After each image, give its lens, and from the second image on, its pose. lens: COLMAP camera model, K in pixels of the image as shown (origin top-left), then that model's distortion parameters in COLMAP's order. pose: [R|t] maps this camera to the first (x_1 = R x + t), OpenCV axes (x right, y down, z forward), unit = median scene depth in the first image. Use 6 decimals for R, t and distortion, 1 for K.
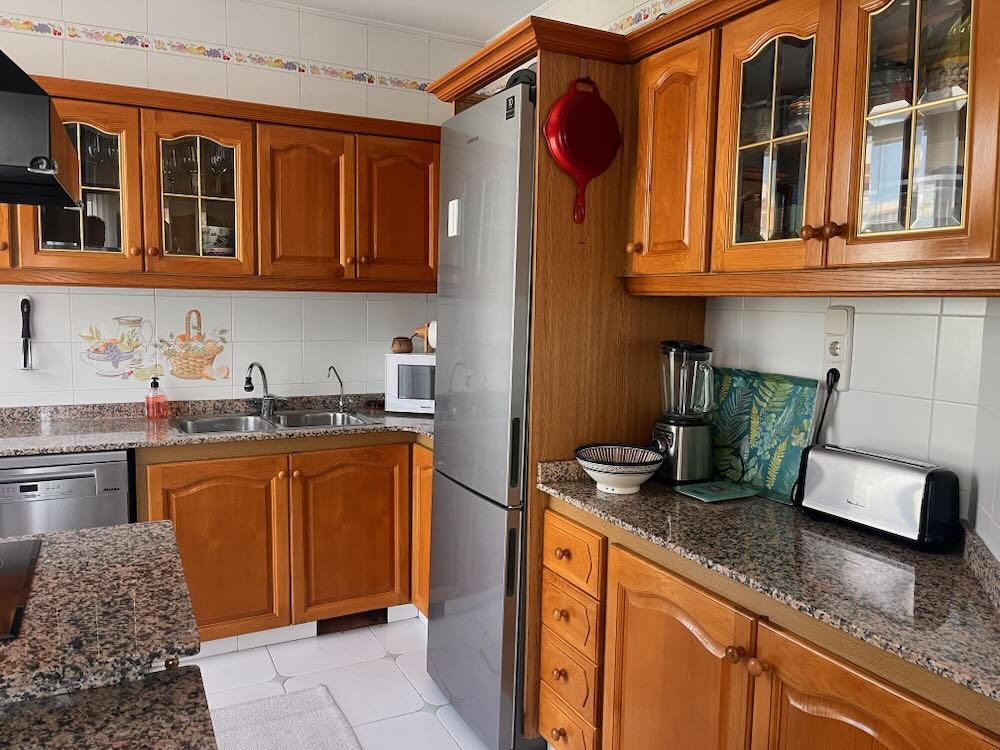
lens RADIAL K [[766.2, 0, 504.4], [0, 766.2, 374.6], [0, 0, 1]] dist [0.093242, -0.116816]
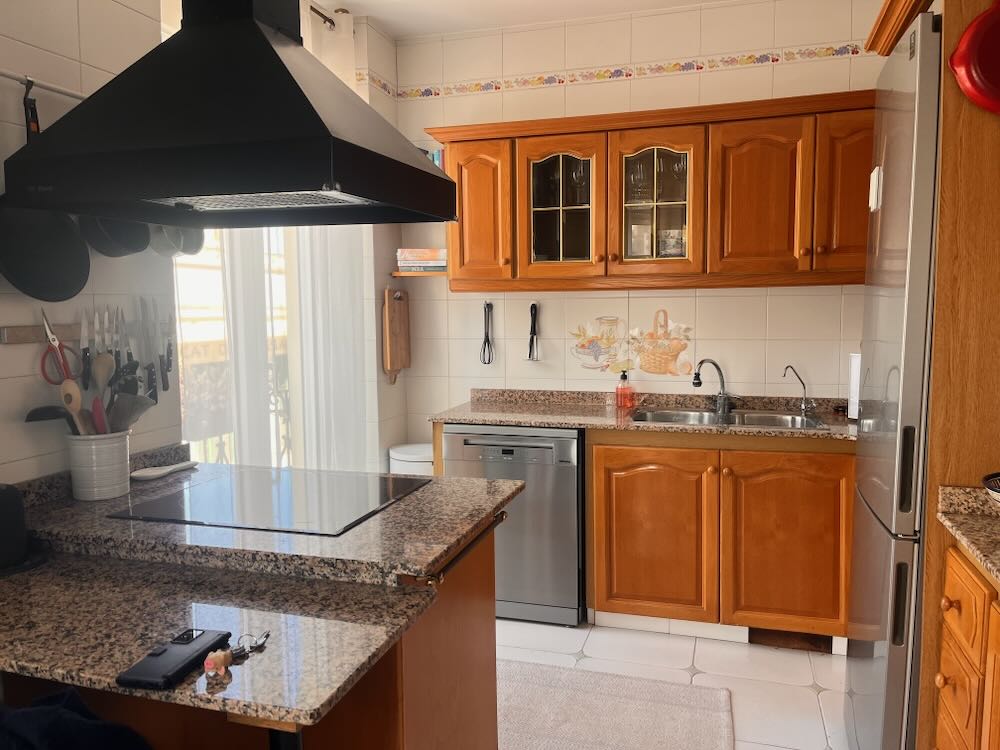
lens RADIAL K [[766.2, 0, 504.4], [0, 766.2, 374.6], [0, 0, 1]] dist [0.093242, -0.116816]
pose [[0.719062, 0.035645, -0.694031, 0.202622], [-0.046273, 0.998923, 0.003363, 0.014225], [0.693404, 0.029697, 0.719937, 0.084044]]
